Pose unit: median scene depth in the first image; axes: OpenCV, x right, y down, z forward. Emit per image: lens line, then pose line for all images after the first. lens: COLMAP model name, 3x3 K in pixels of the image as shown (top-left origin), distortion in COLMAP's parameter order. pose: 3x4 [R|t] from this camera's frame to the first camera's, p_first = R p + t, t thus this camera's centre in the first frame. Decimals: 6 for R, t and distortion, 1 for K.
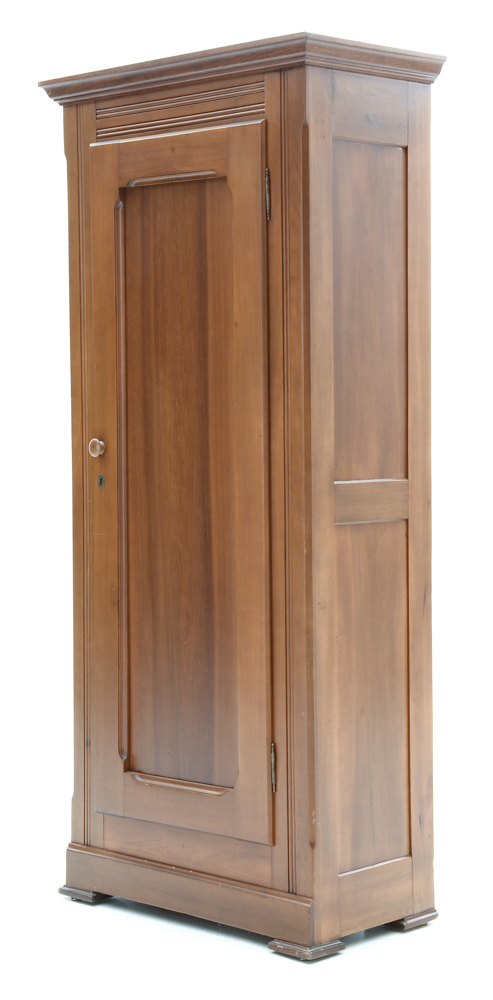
lens RADIAL K [[1920.7, 0, 245.1], [0, 1920.7, 503.1], [0, 0, 1]] dist [0.363343, 0.000000]
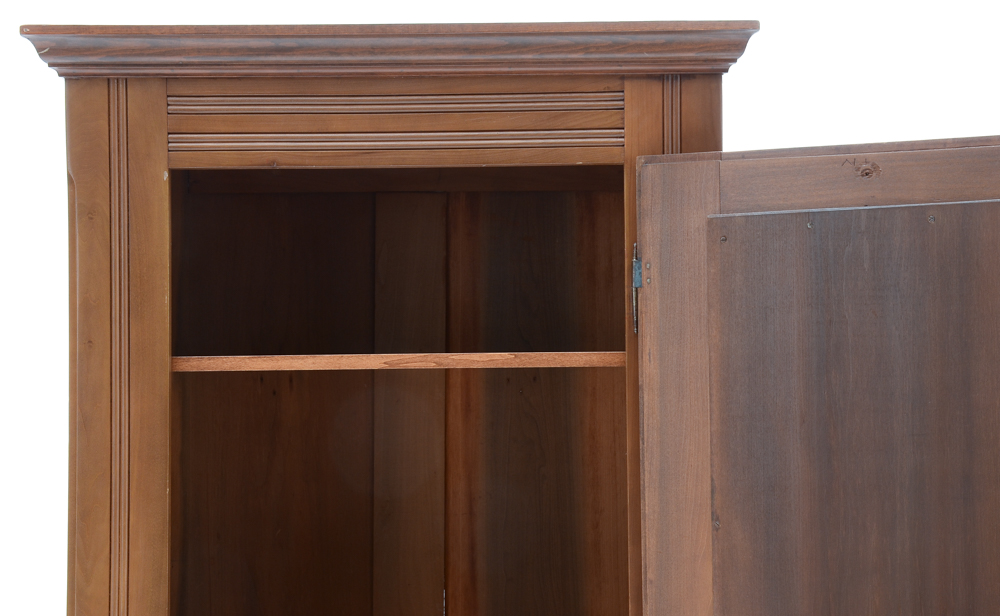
lens RADIAL K [[2007.8, 0, 501.7], [0, 2007.8, 310.4], [0, 0, 1]] dist [0.283909, 0.000000]
pose [[0.708316, 0.034859, 0.705035, -0.387427], [0.042920, 0.994805, -0.092307, -0.093149], [-0.704590, 0.095642, 0.703140, 0.572073]]
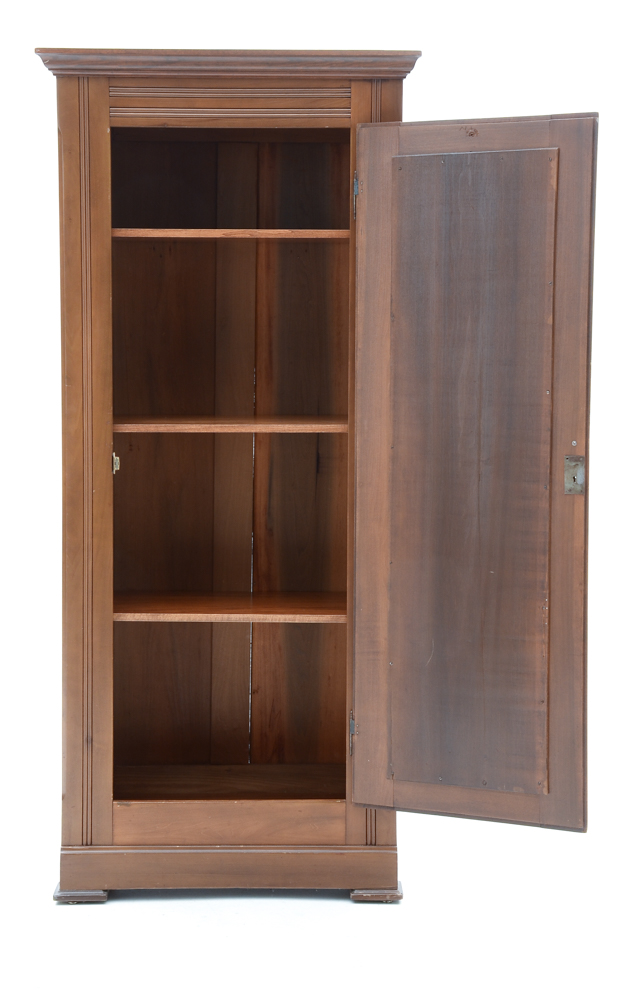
lens RADIAL K [[1788.5, 0, 307.2], [0, 1788.5, 502.0], [0, 0, 1]] dist [0.208026, 0.000000]
pose [[0.713125, -0.048334, 0.699369, -0.645970], [0.028041, 0.998789, 0.040434, -0.029621], [-0.700476, -0.009224, 0.713616, 0.289420]]
